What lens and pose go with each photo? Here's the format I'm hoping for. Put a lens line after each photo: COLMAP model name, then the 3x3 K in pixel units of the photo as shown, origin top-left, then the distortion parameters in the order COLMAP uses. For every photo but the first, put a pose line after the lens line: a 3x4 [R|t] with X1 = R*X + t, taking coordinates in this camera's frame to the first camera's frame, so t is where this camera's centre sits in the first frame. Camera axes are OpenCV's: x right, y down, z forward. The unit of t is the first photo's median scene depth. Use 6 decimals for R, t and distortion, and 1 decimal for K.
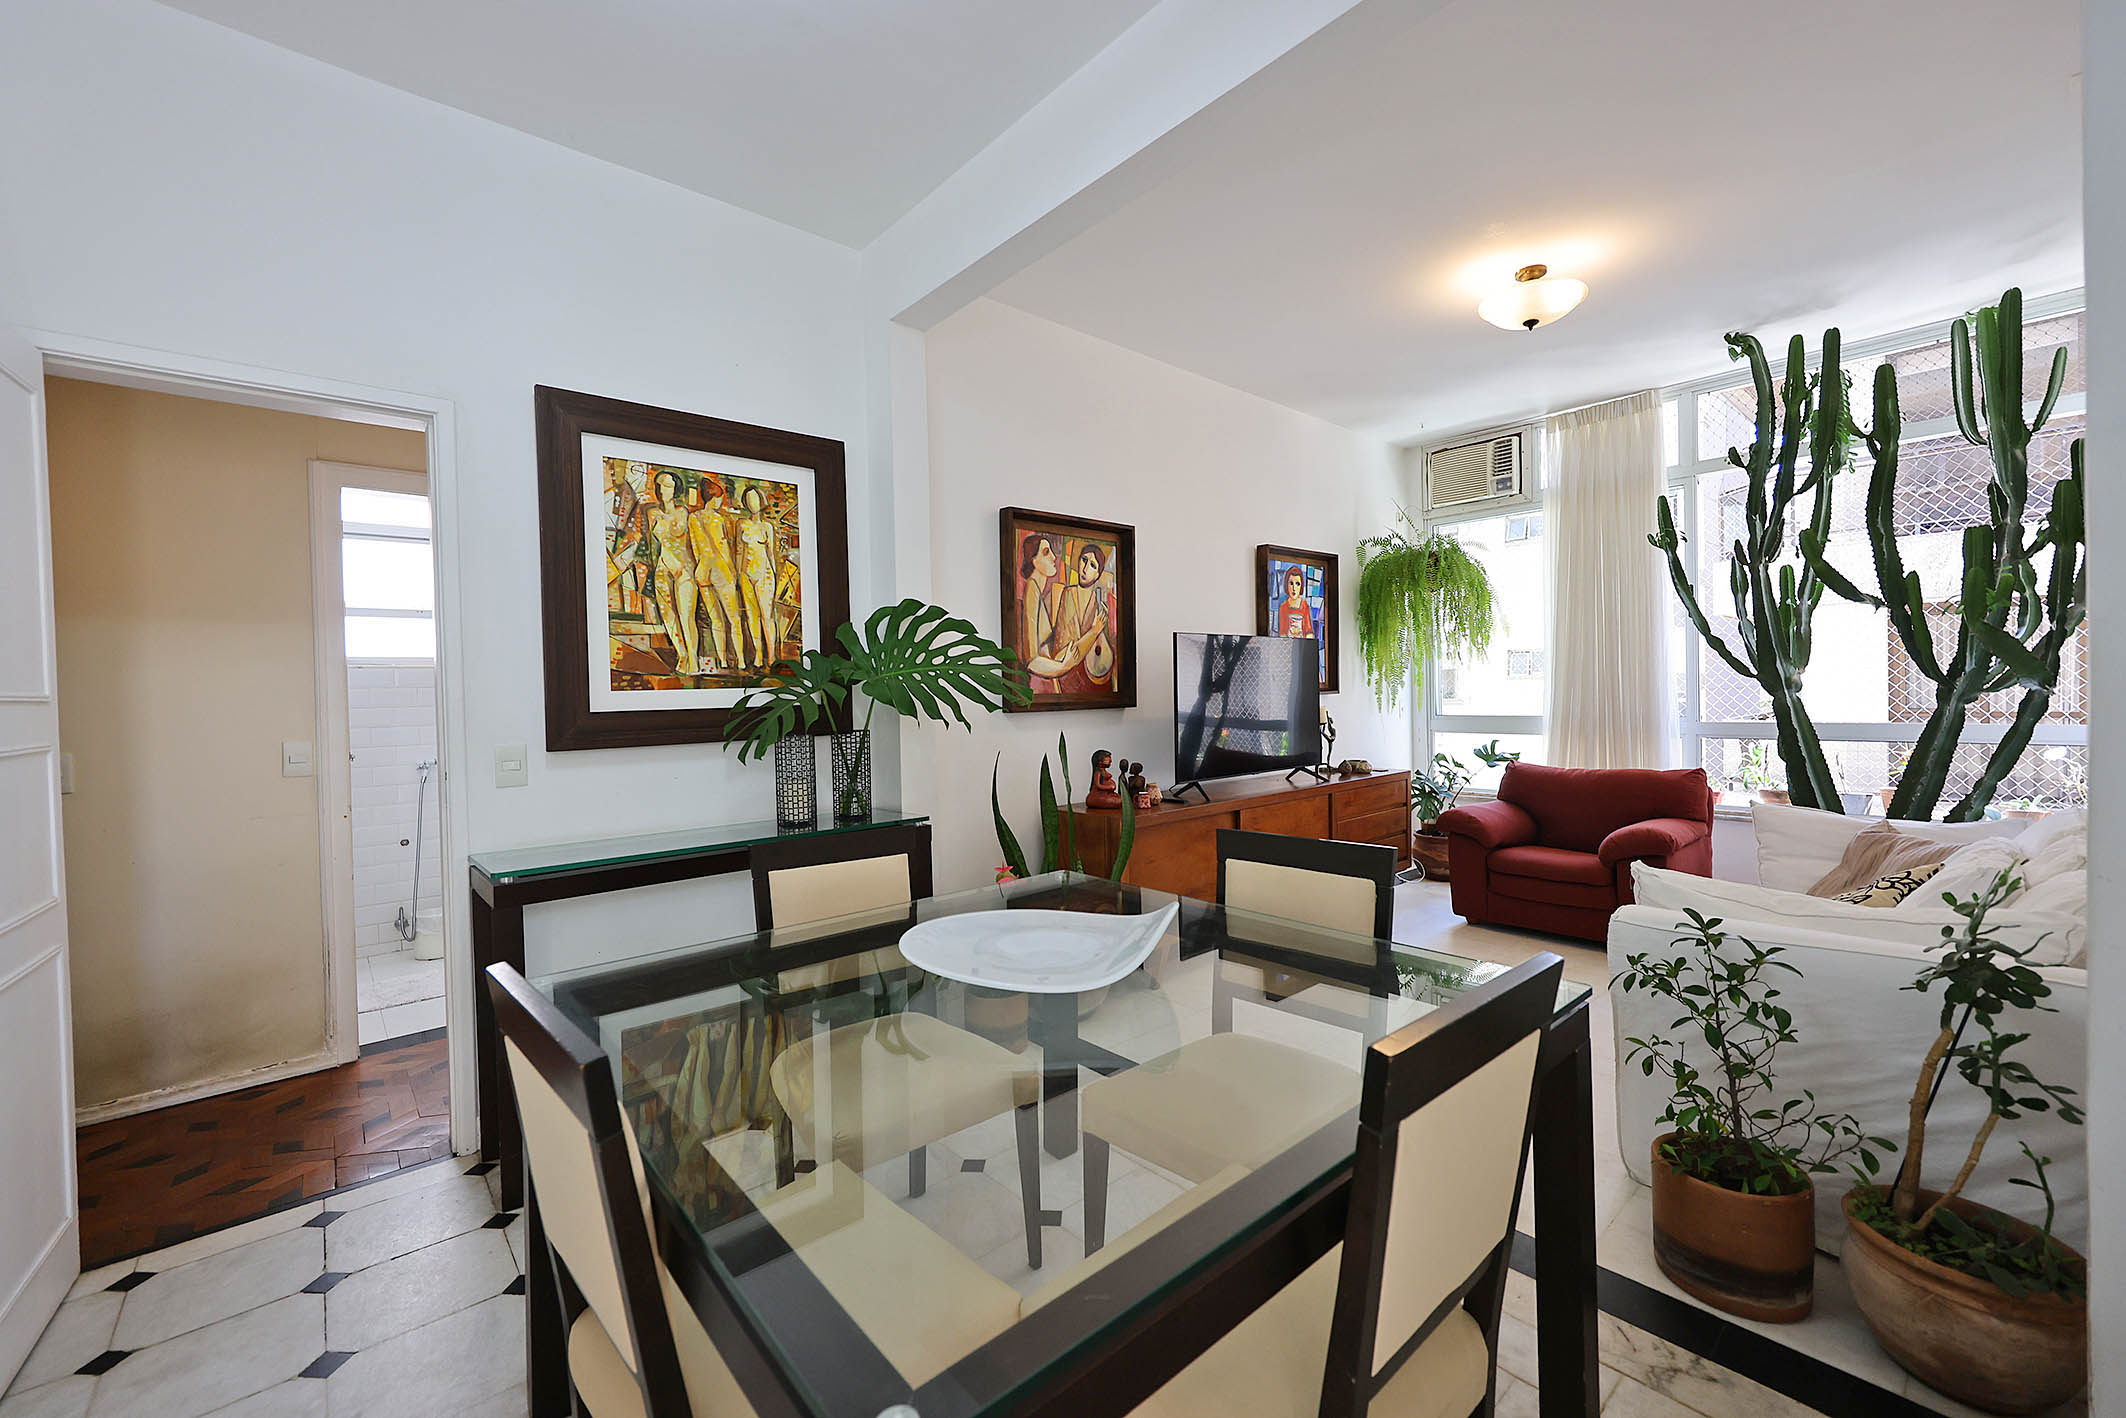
lens RADIAL K [[851.1, 0, 1064.0], [0, 851.1, 702.0], [0, 0, 1]] dist [0.001980, 0.001064]
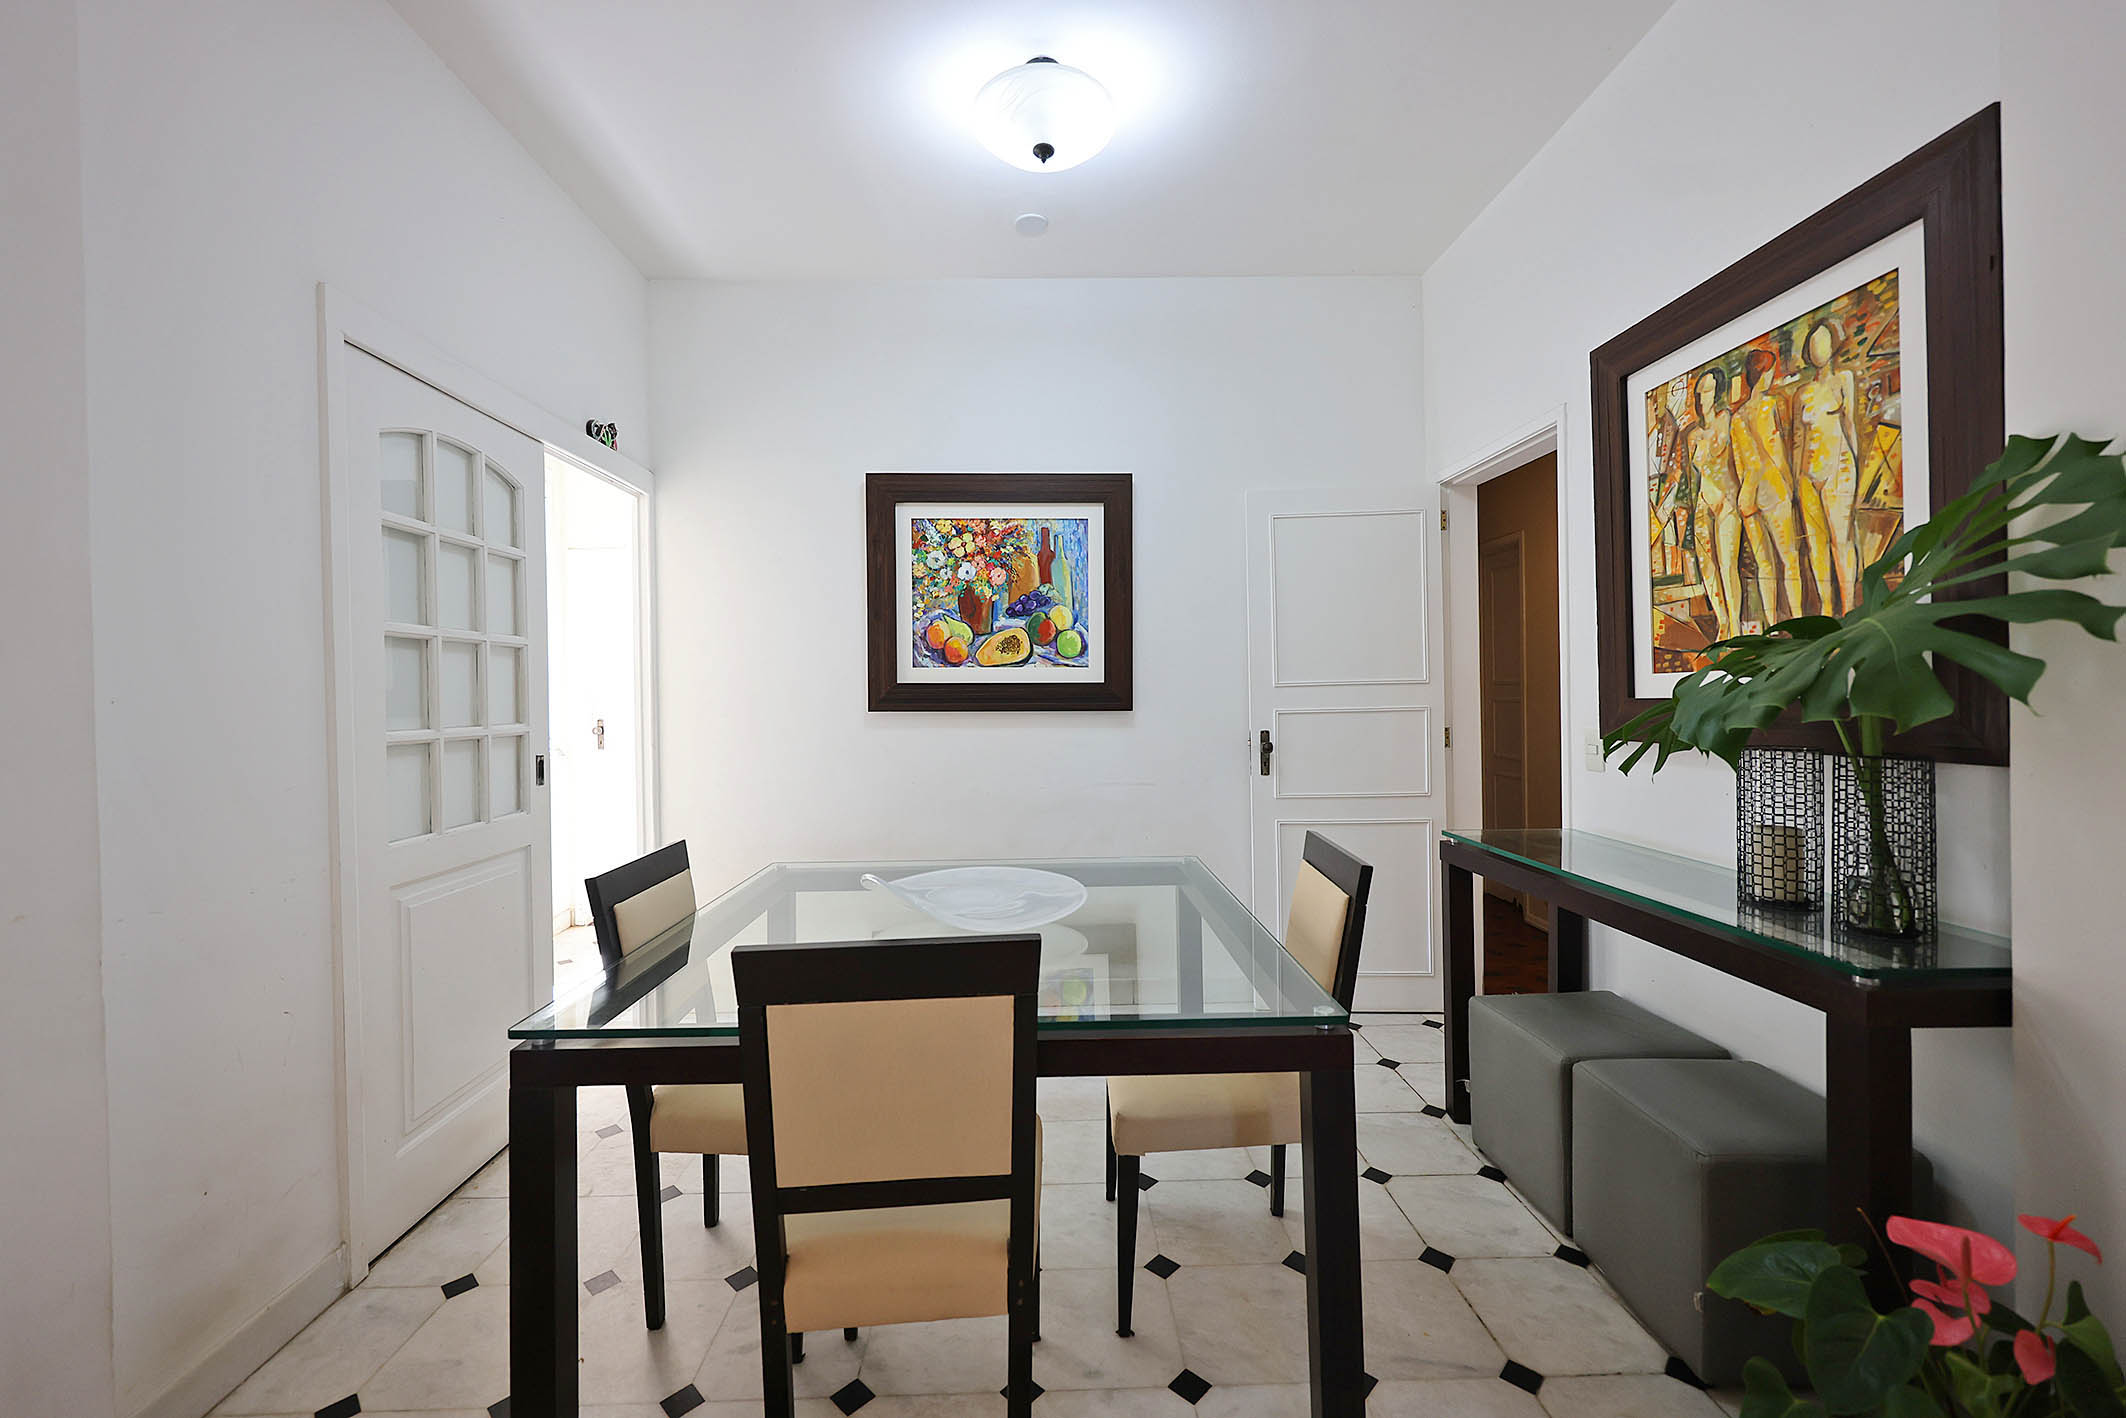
lens RADIAL K [[851.1, 0, 1059.8], [0, 851.1, 702.4], [0, 0, 1]] dist [0.001980, 0.001064]
pose [[-0.631179, 0.037277, -0.774741, 0.453065], [0.019379, 0.999291, 0.032294, -0.021993], [0.775395, 0.005370, -0.631454, 1.025524]]
